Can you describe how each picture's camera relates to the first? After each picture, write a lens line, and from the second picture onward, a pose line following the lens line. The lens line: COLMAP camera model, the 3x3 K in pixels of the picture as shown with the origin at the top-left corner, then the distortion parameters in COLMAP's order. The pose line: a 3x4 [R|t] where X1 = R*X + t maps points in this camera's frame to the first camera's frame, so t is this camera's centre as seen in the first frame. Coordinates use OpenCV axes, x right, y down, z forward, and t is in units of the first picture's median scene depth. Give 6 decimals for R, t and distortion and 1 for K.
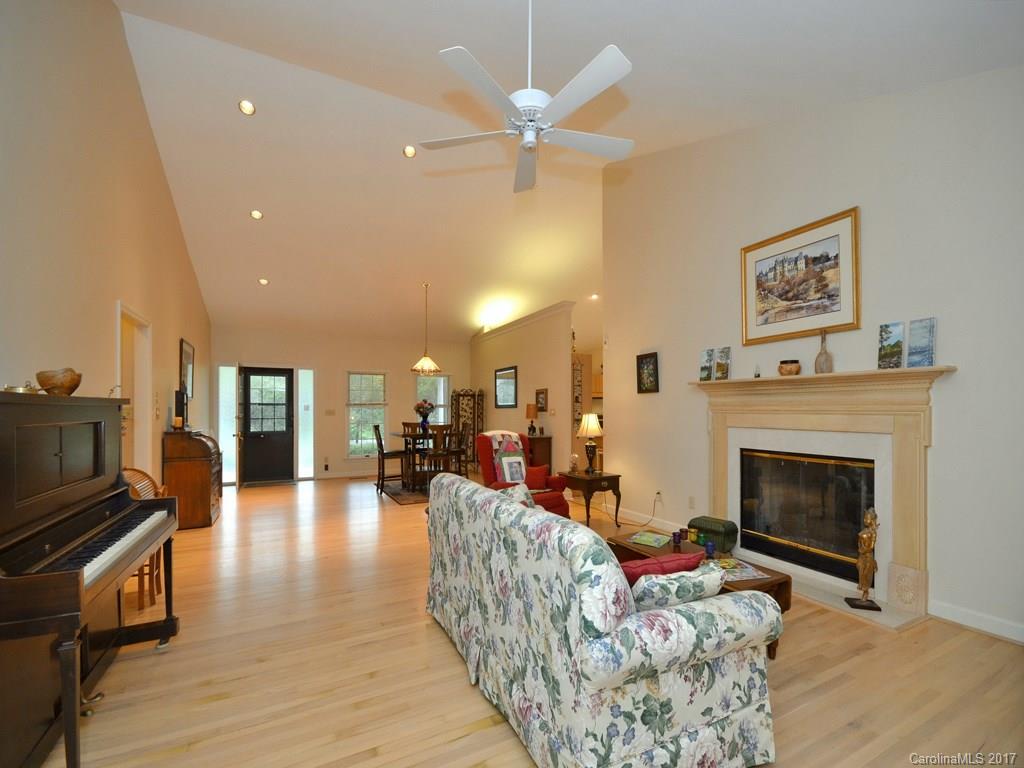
lens RADIAL K [[441.3, 0, 512.6], [0, 441.3, 415.2], [0, 0, 1]] dist [-0.001138, -0.000013]
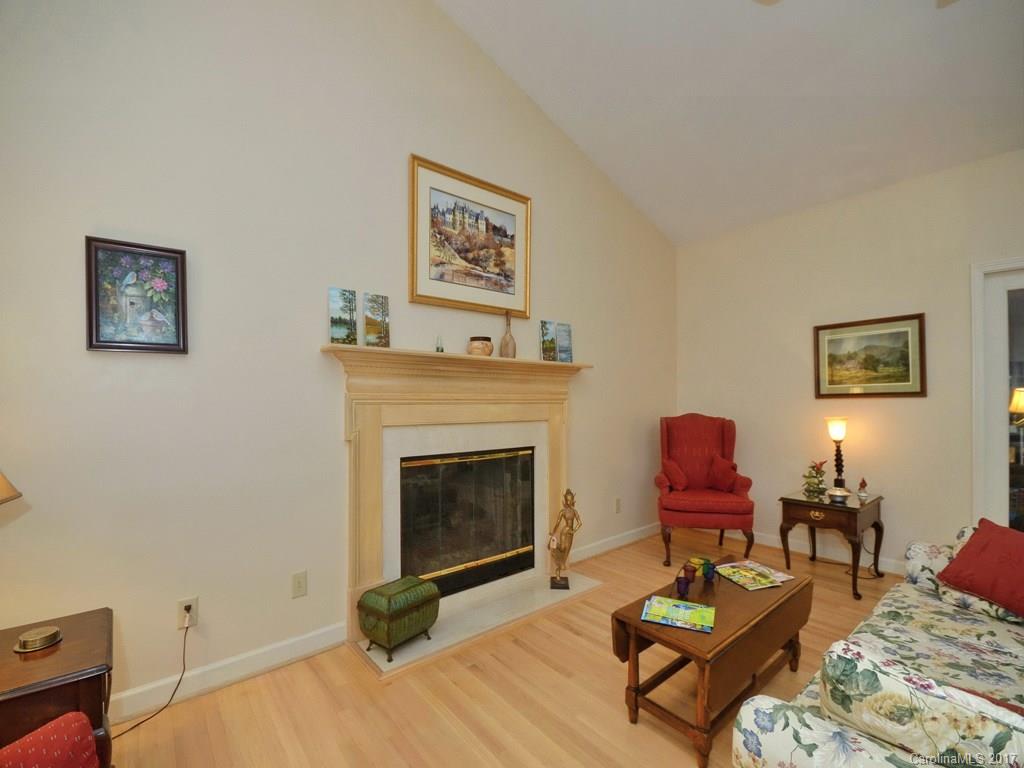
lens RADIAL K [[441.3, 0, 512.6], [0, 441.3, 415.2], [0, 0, 1]] dist [-0.001138, -0.000013]
pose [[-0.226365, 0.004097, 0.974034, -0.169771], [0.038108, 0.999263, 0.004654, 0.017191], [-0.973297, 0.038172, -0.226354, 1.105274]]
